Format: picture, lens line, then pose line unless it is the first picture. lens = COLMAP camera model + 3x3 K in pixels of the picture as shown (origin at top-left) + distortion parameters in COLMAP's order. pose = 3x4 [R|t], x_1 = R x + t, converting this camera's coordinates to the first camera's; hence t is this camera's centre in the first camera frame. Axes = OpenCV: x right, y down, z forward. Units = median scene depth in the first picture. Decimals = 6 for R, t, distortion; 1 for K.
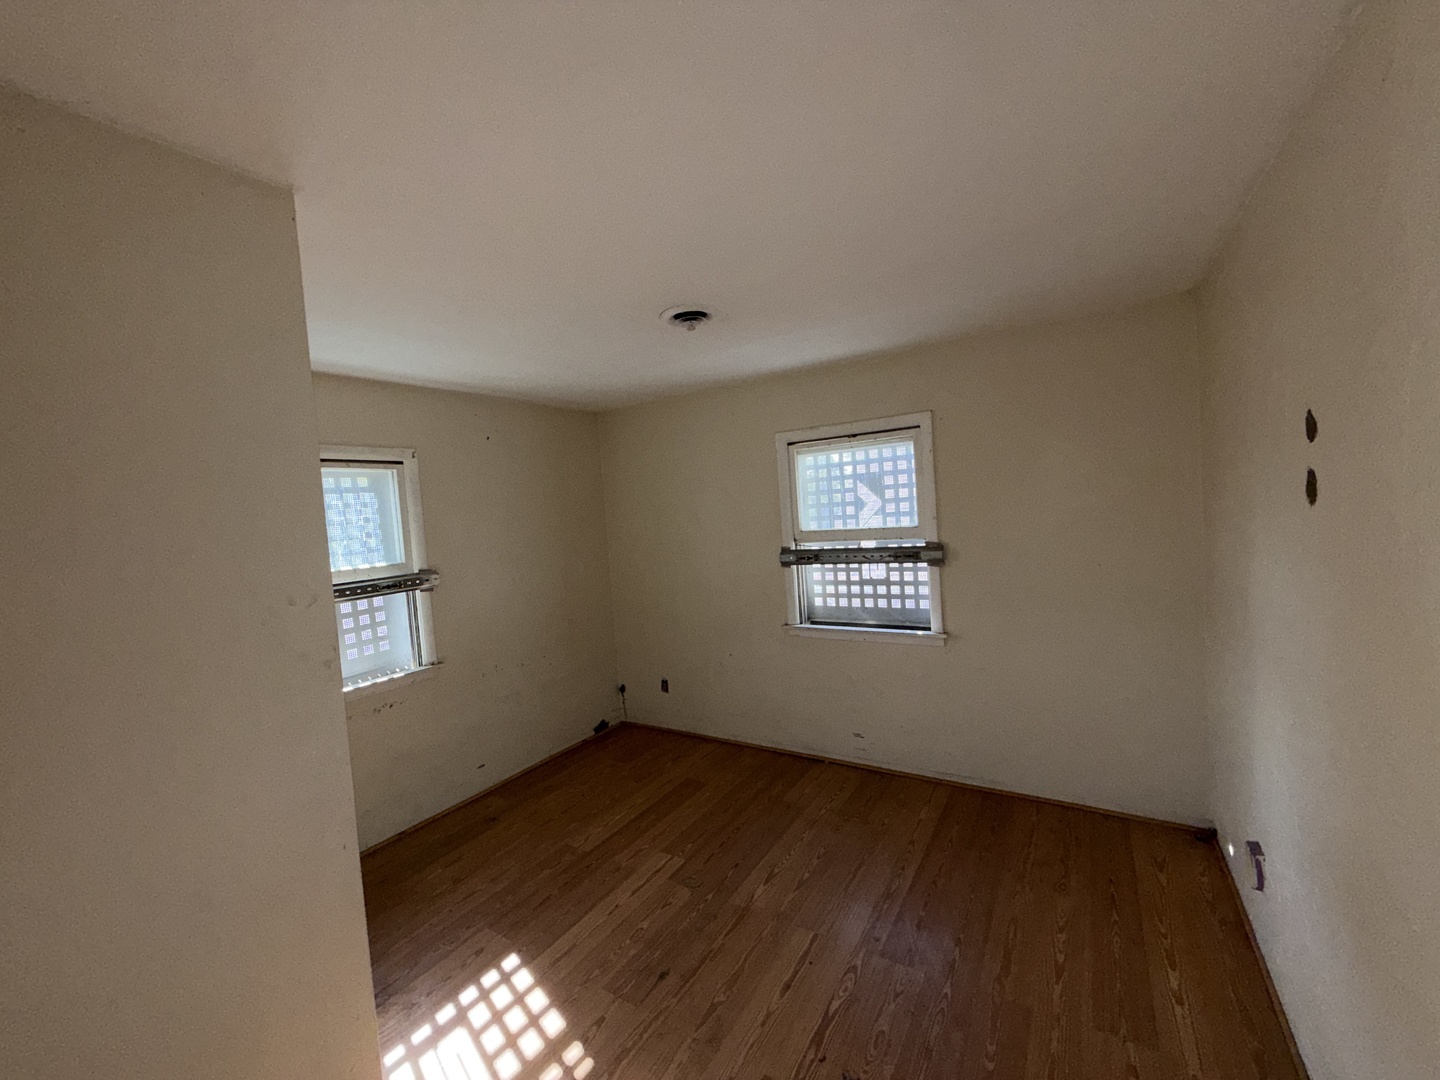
lens RADIAL K [[573.7, 0, 716.6], [0, 573.7, 539.4], [0, 0, 1]] dist [0.000559, 0.000197]
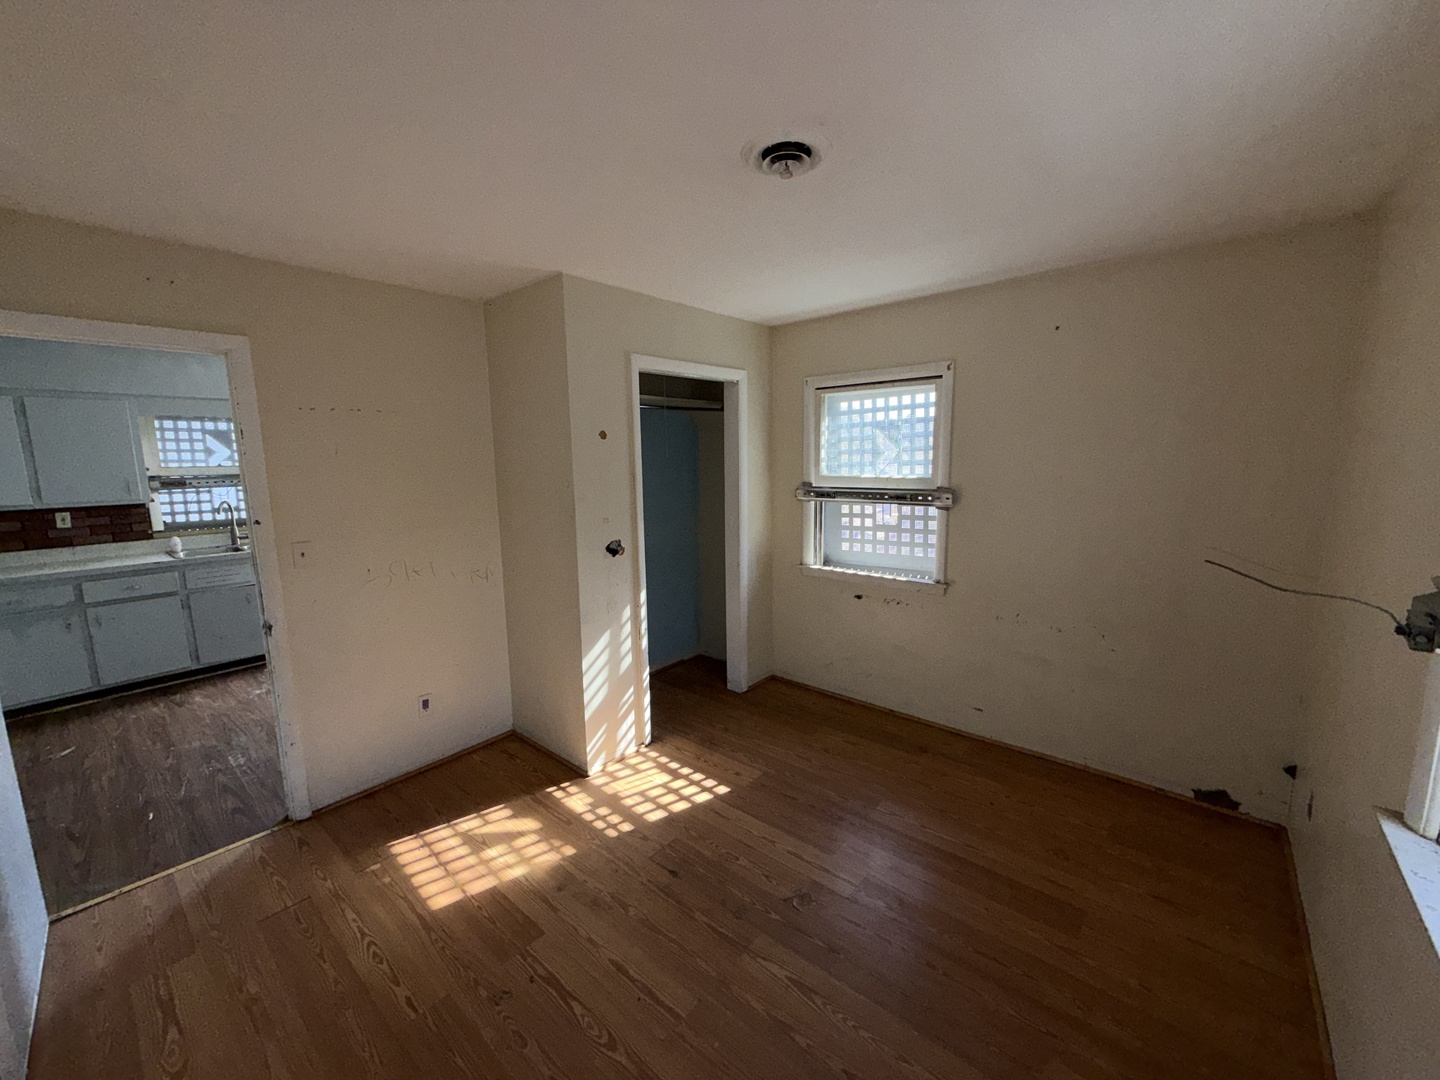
lens RADIAL K [[573.7, 0, 716.6], [0, 573.7, 539.4], [0, 0, 1]] dist [0.000559, 0.000197]
pose [[-0.143088, 0.217191, -0.965585, 0.707600], [-0.020072, 0.974786, 0.222235, -0.096983], [0.989506, 0.051181, -0.135121, 1.033035]]
